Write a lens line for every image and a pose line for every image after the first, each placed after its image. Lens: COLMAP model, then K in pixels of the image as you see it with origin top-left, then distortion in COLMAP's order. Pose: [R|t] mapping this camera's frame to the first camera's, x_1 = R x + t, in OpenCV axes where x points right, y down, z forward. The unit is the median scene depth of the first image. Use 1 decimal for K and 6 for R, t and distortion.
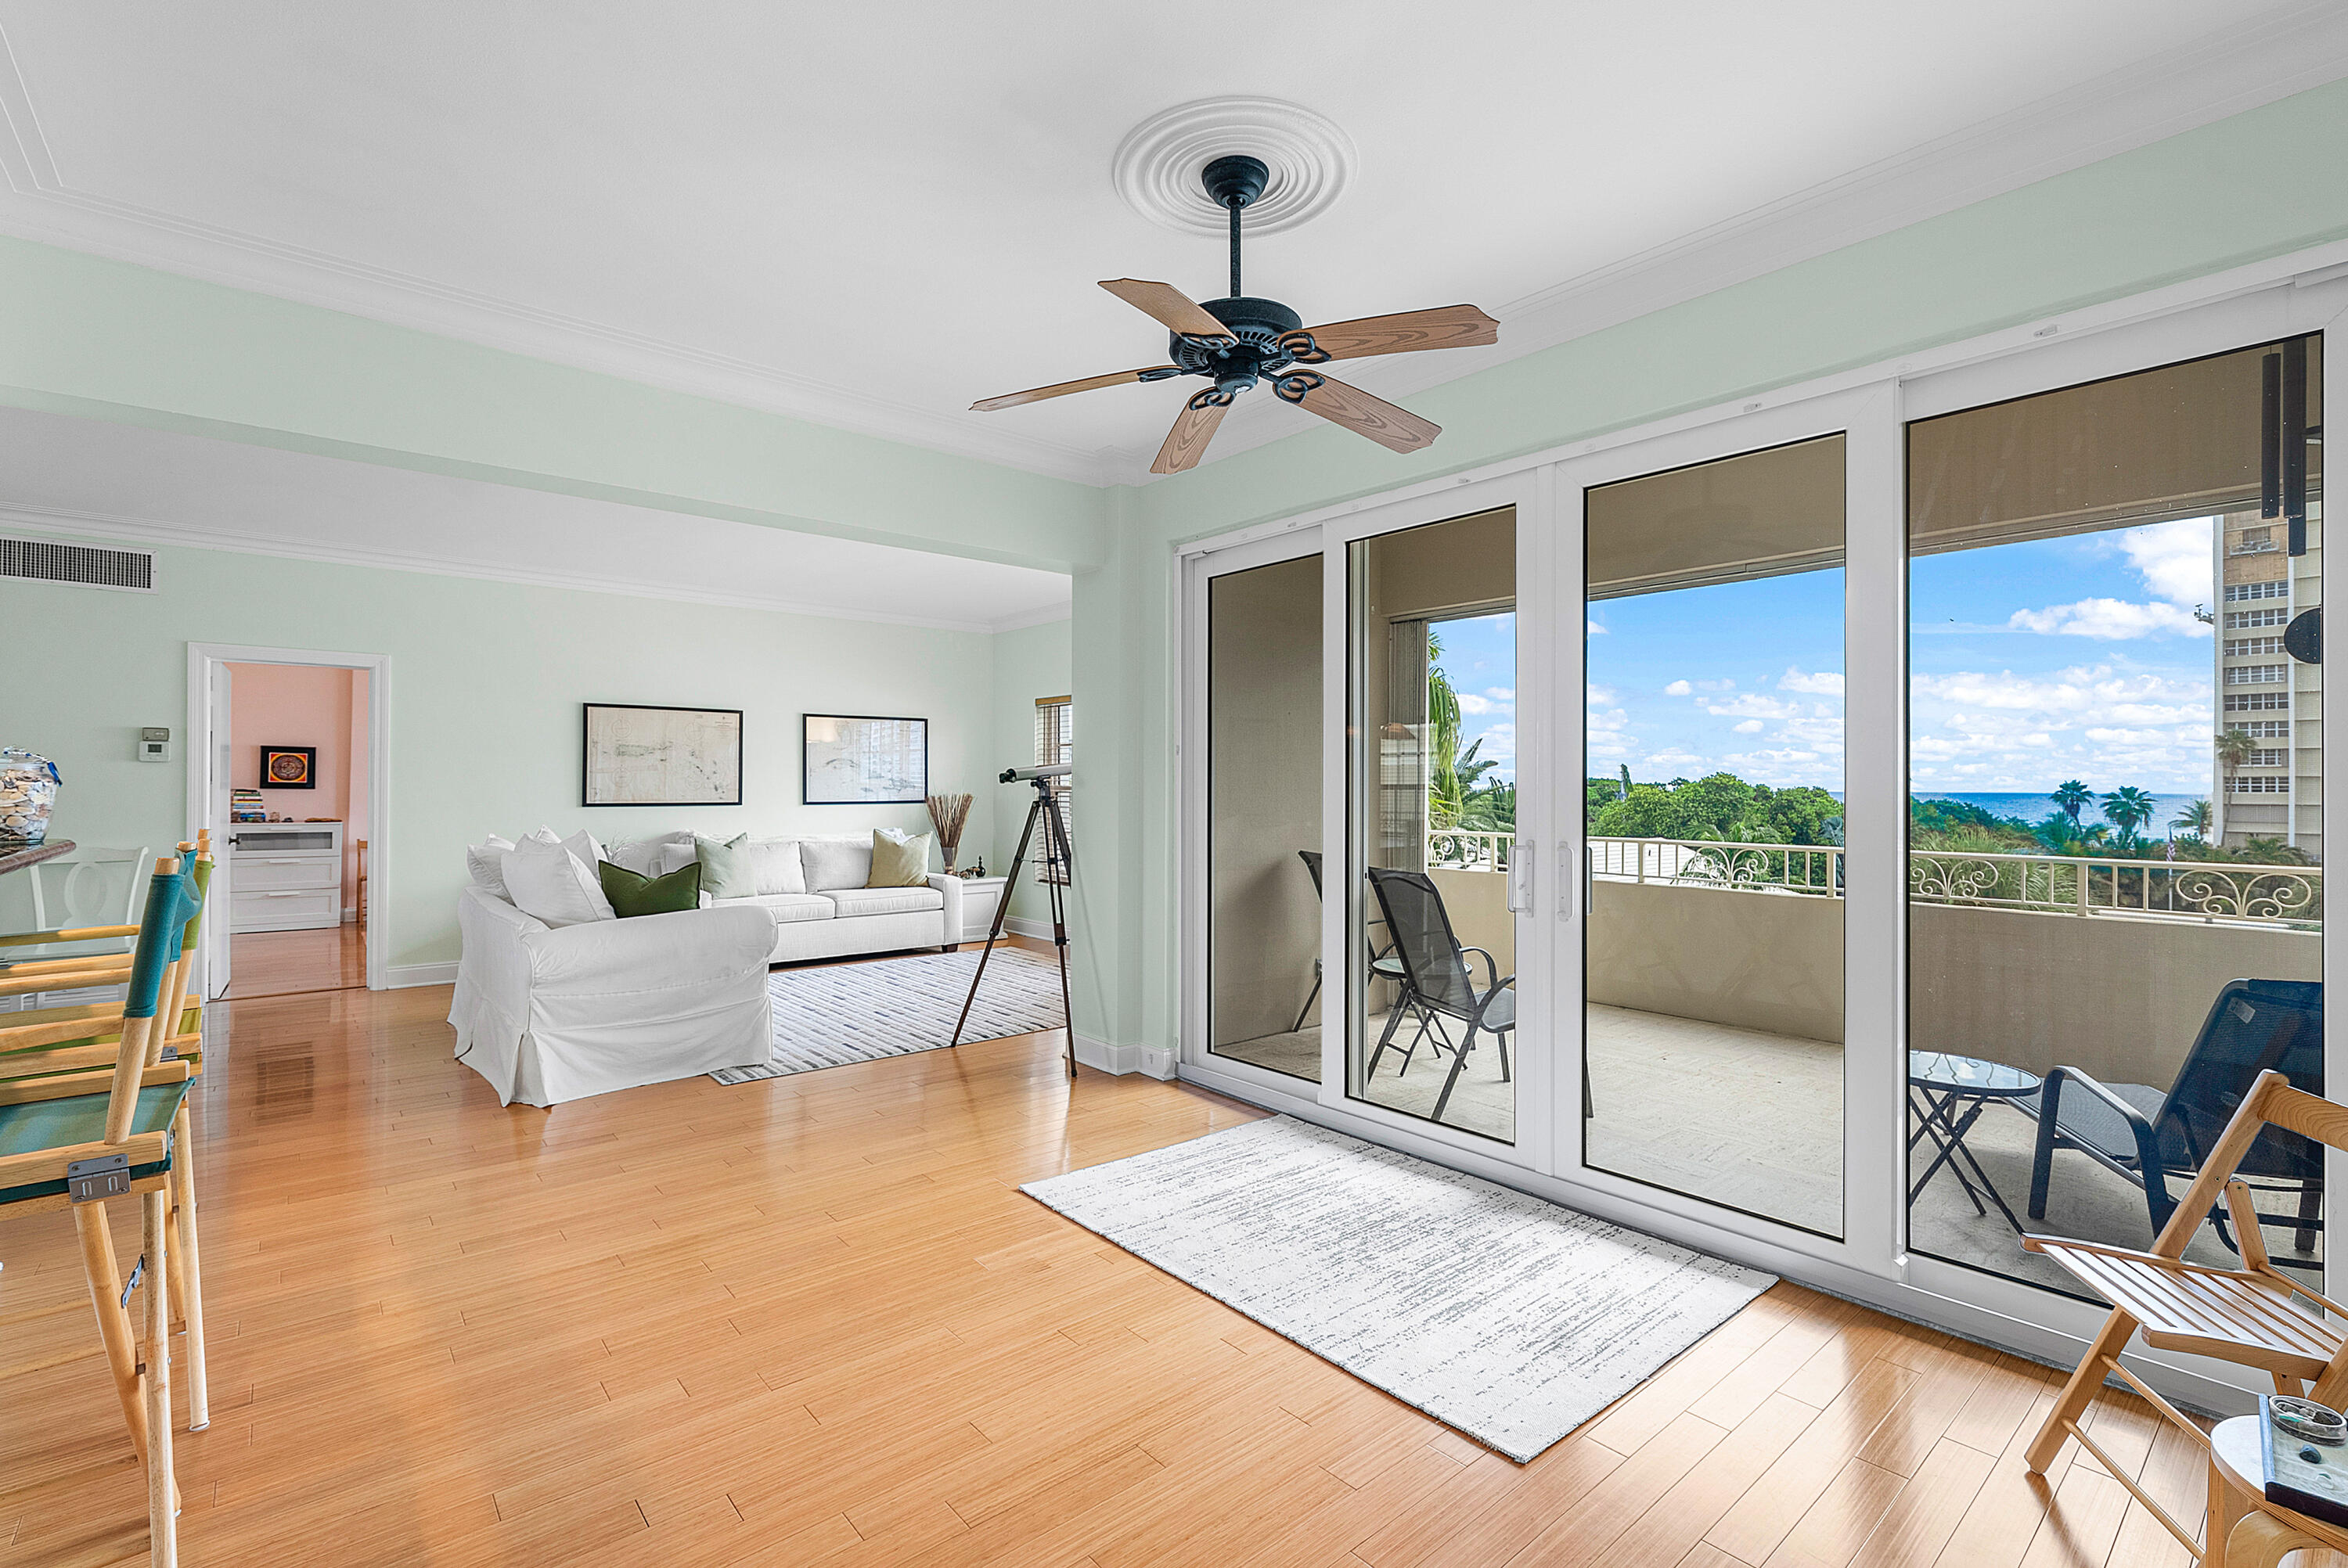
lens RADIAL K [[1038.1, 0, 1174.0], [0, 1038.1, 784.0], [0, 0, 1]] dist [0.001807, 0.000074]
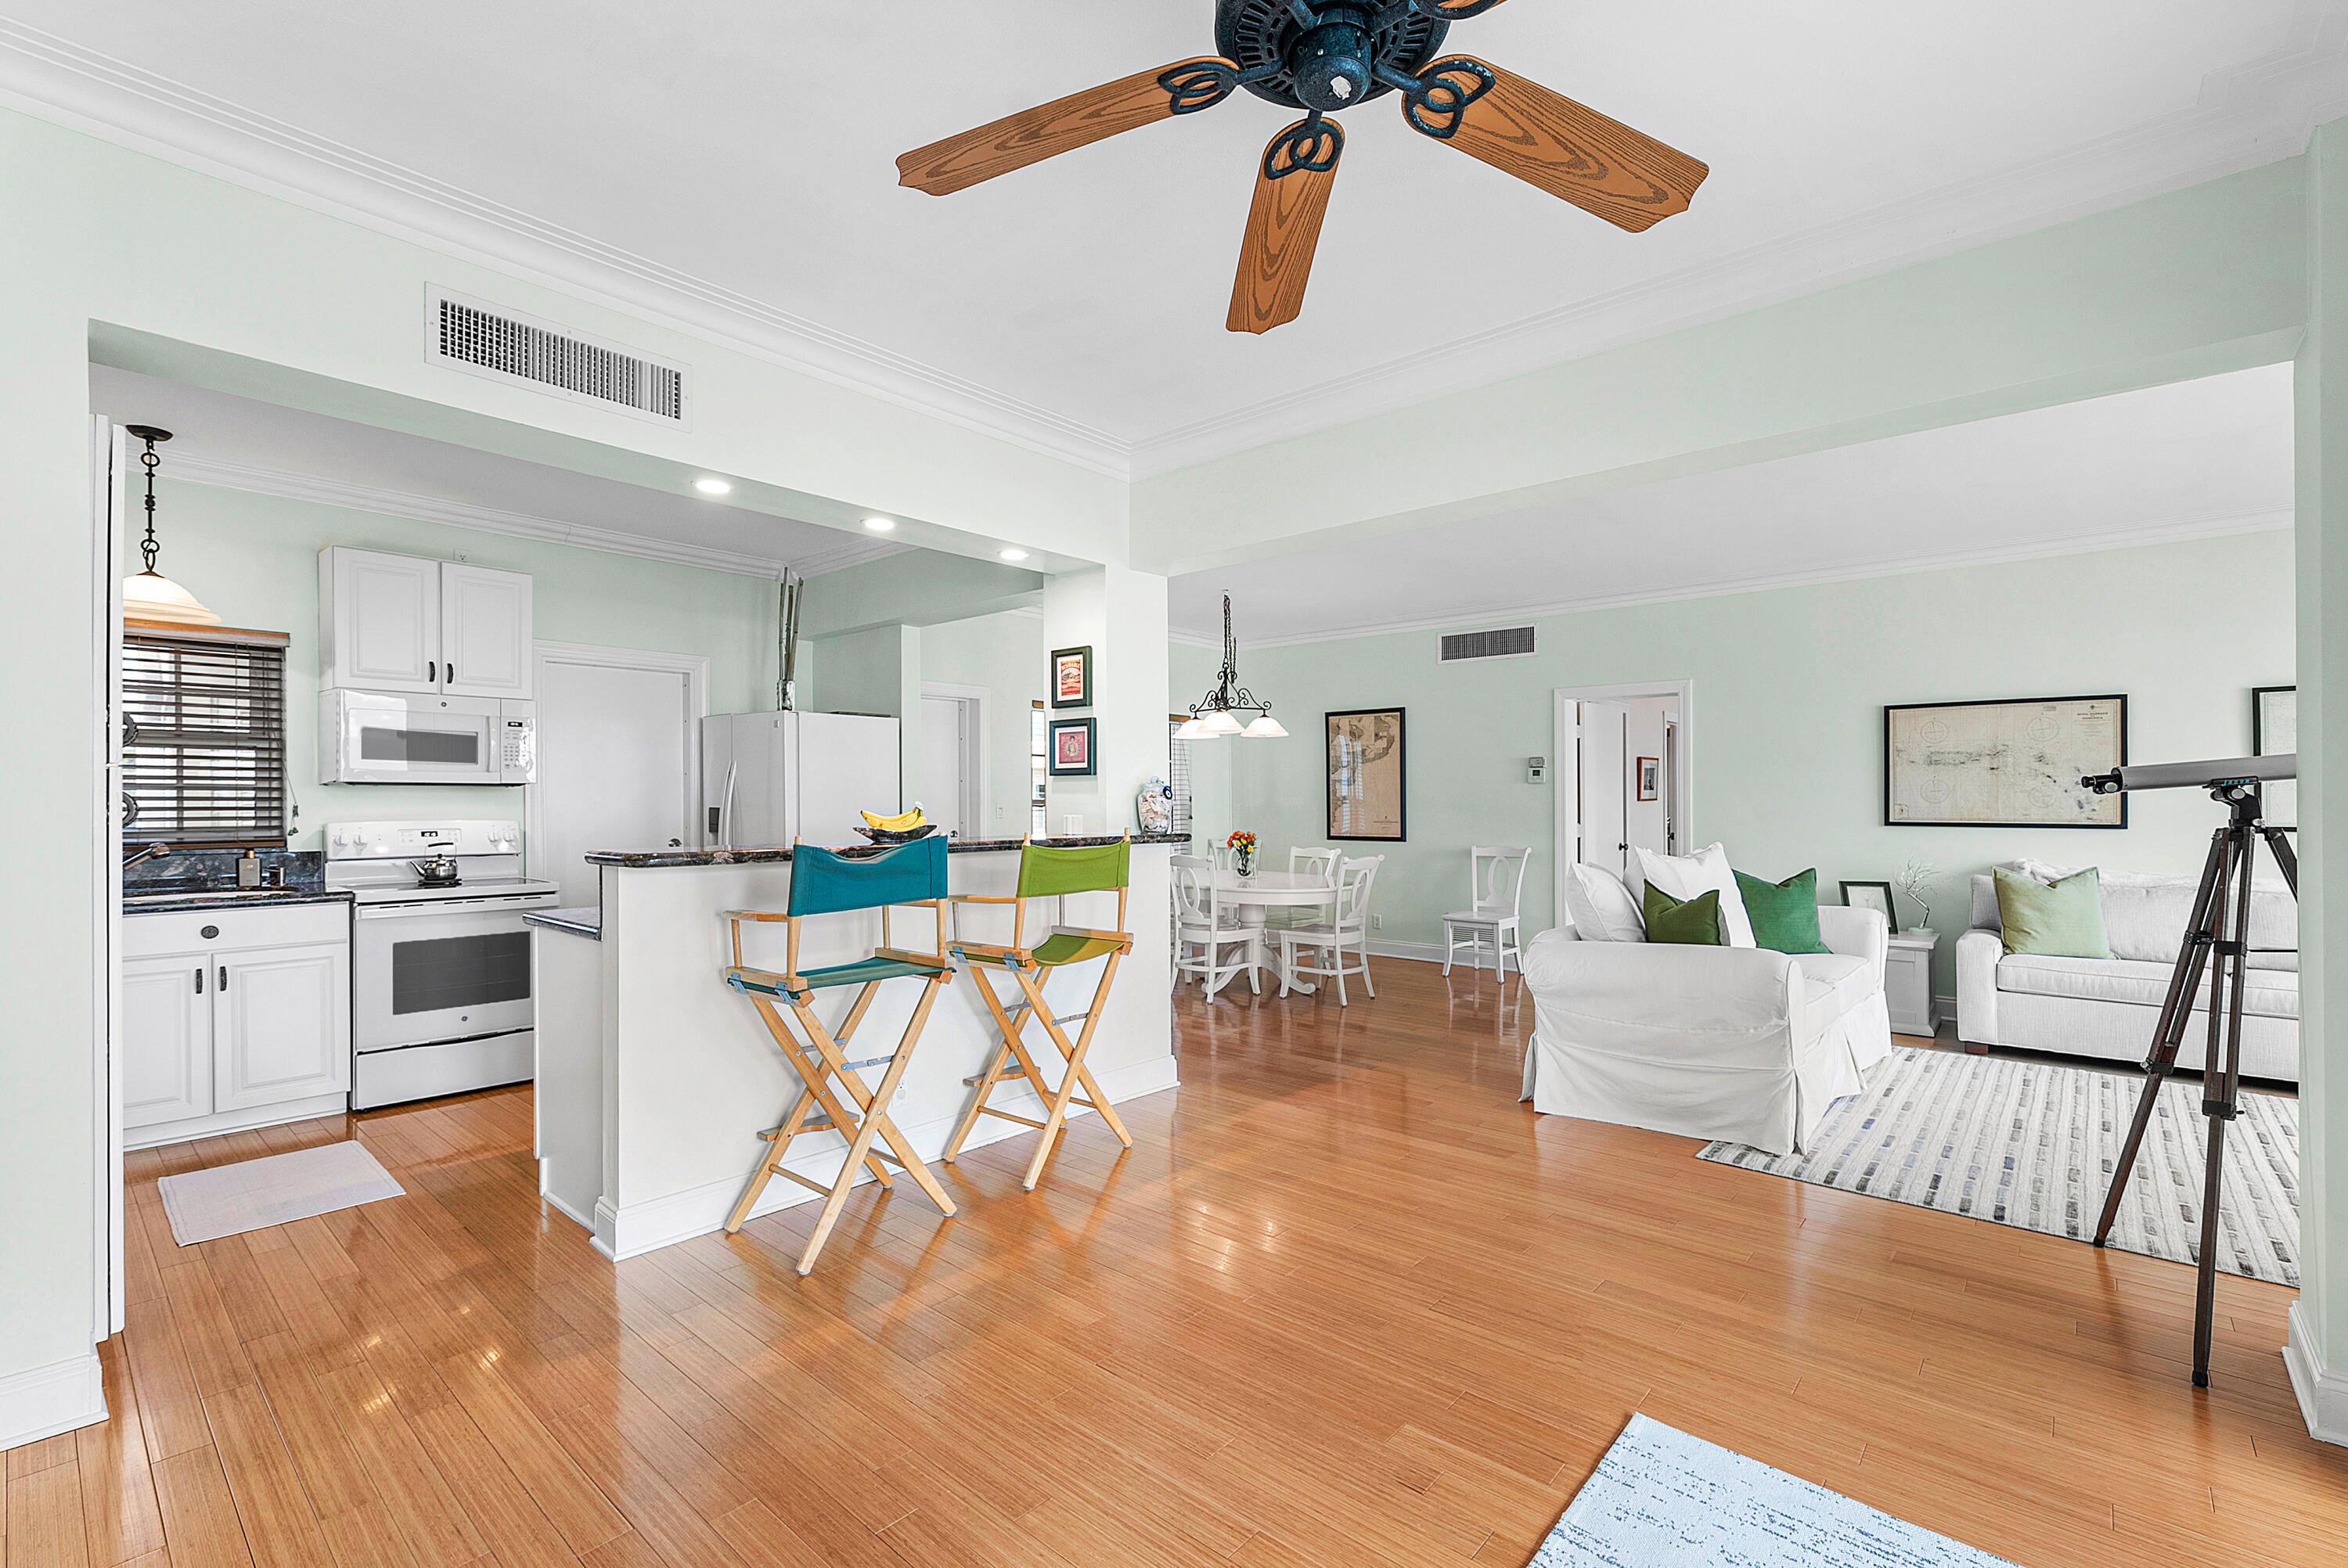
lens RADIAL K [[1037.9, 0, 1171.5], [0, 1037.9, 805.9], [0, 0, 1]] dist [-0.000126, 0.000475]
pose [[0.138992, 0.002804, -0.990290, 0.189138], [0.001430, 0.999994, 0.003033, 0.001752], [0.990292, -0.001838, 0.138987, 0.258543]]
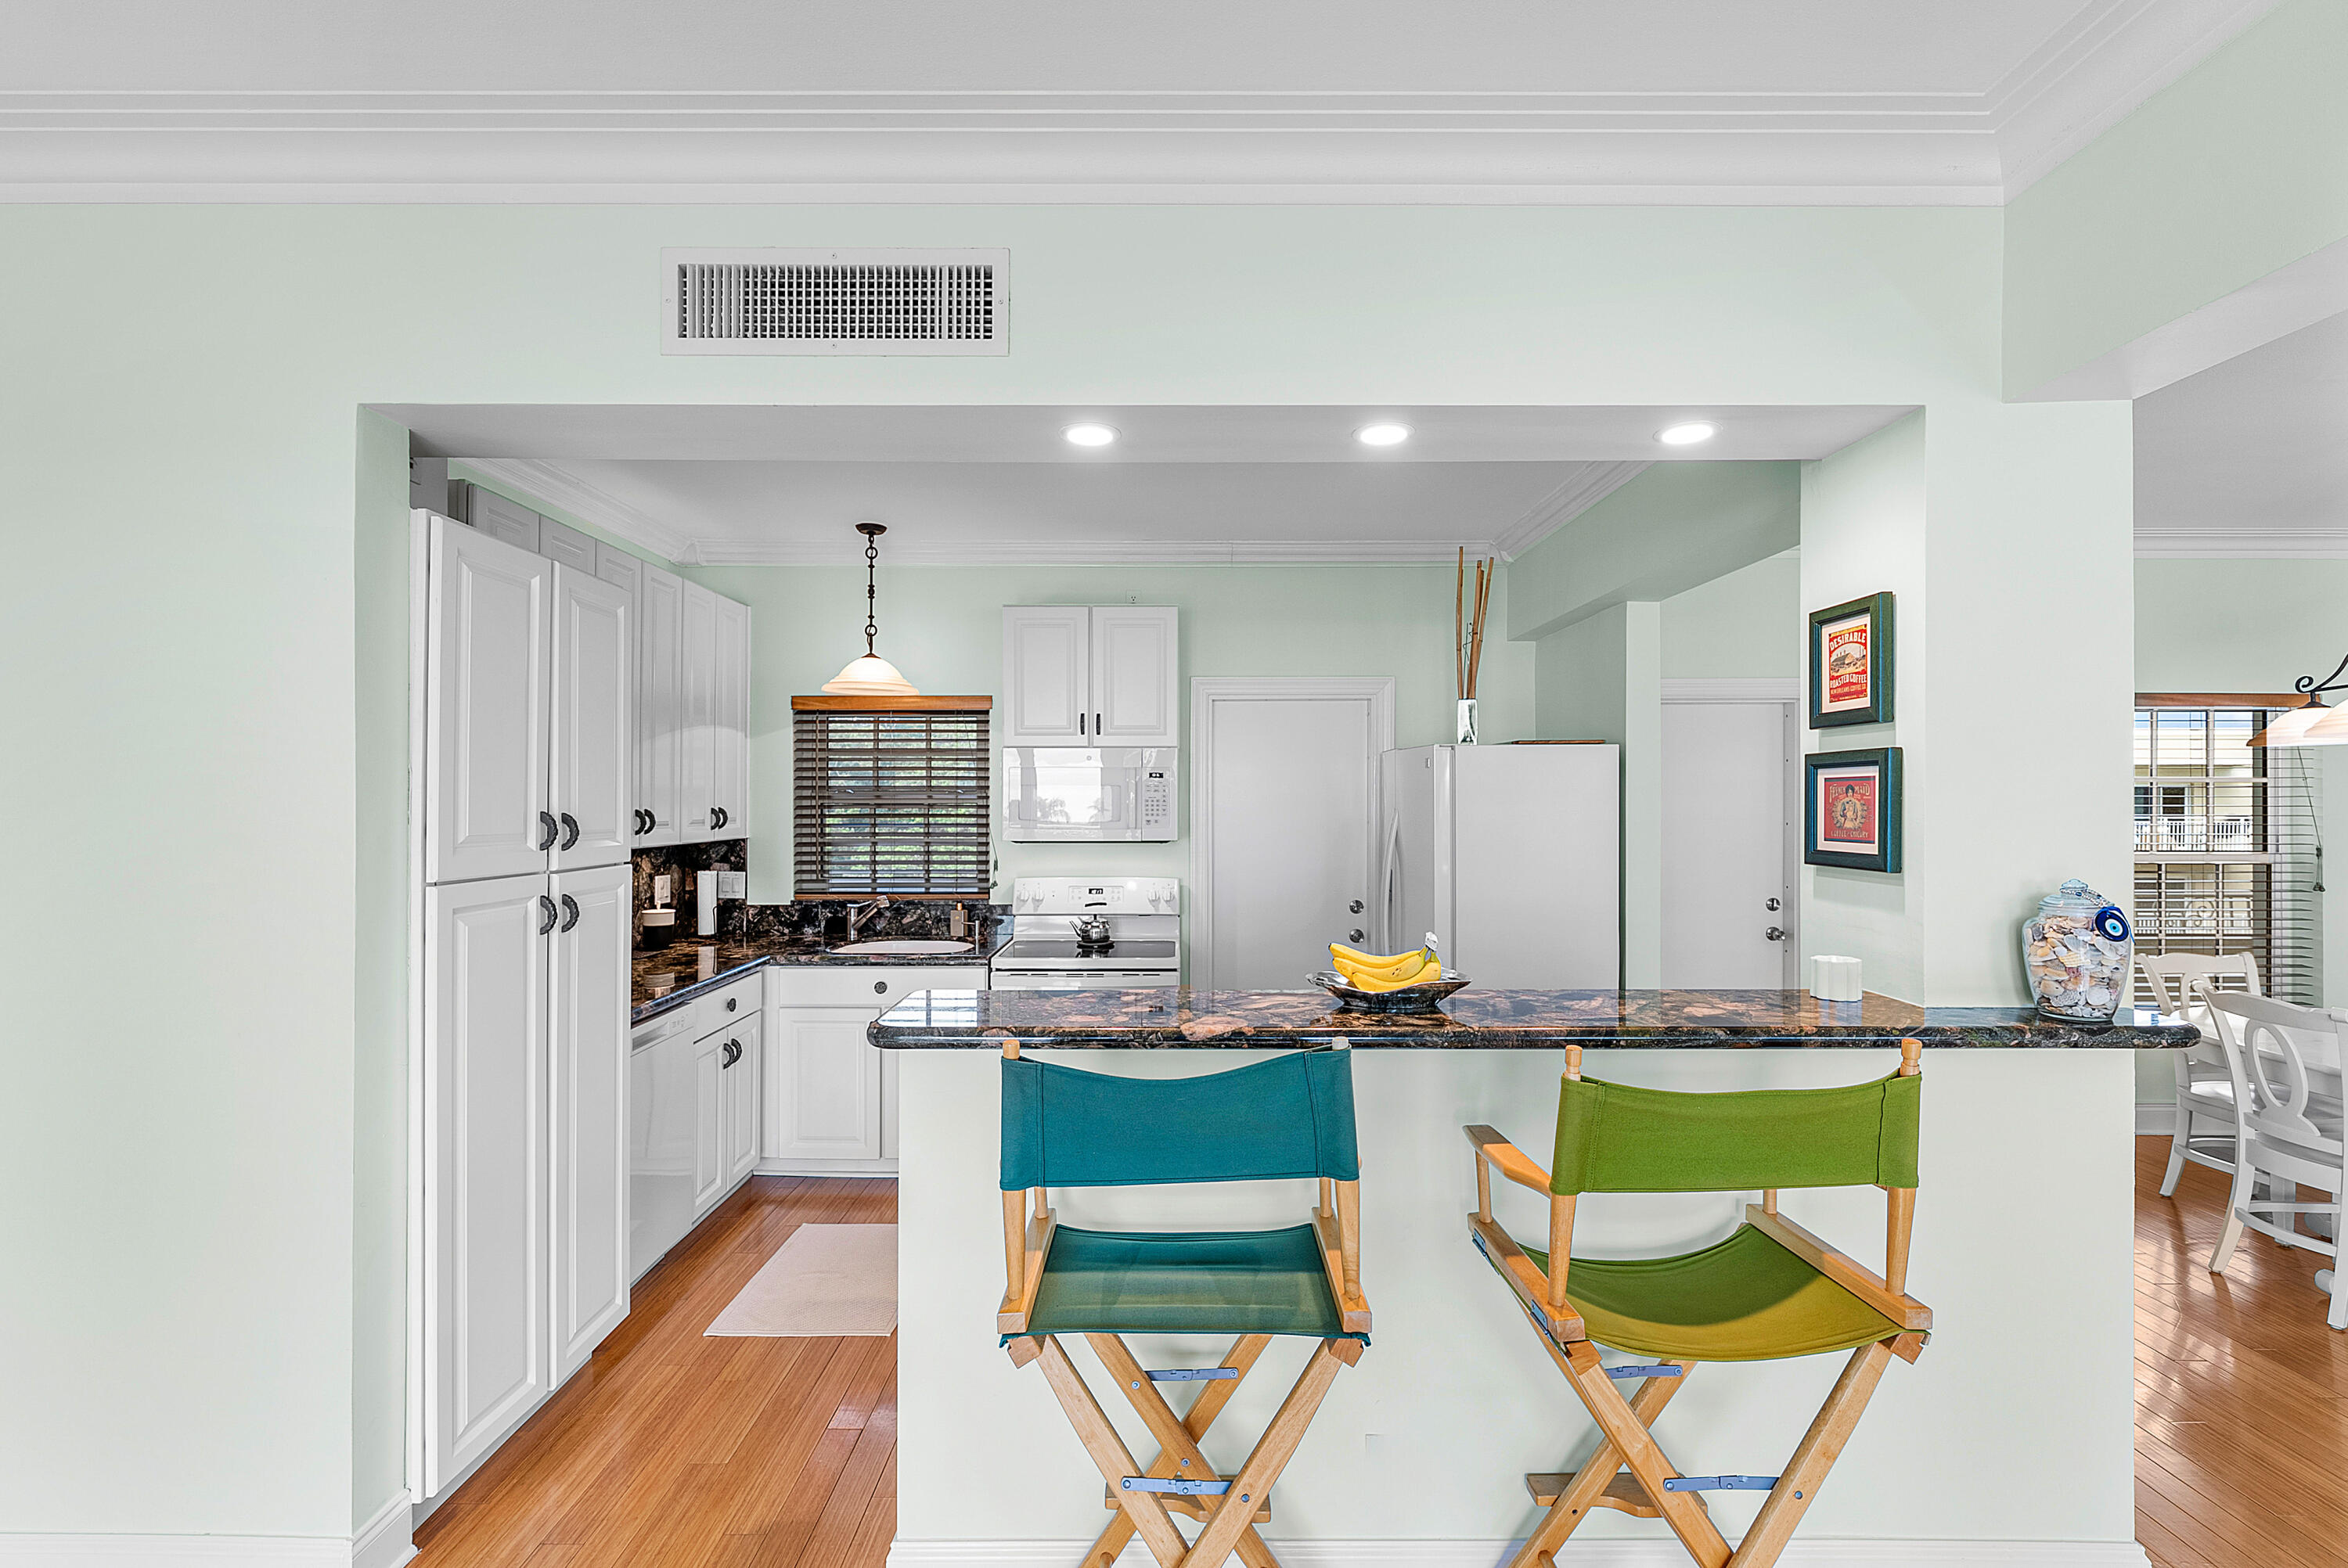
lens RADIAL K [[1037.9, 0, 1171.5], [0, 1037.9, 805.9], [0, 0, 1]] dist [-0.000126, 0.000475]
pose [[-0.651457, 0.000440, -0.758685, -0.054684], [-0.001274, 0.999998, 0.001673, -0.029272], [0.758684, 0.002057, -0.651455, 0.325029]]
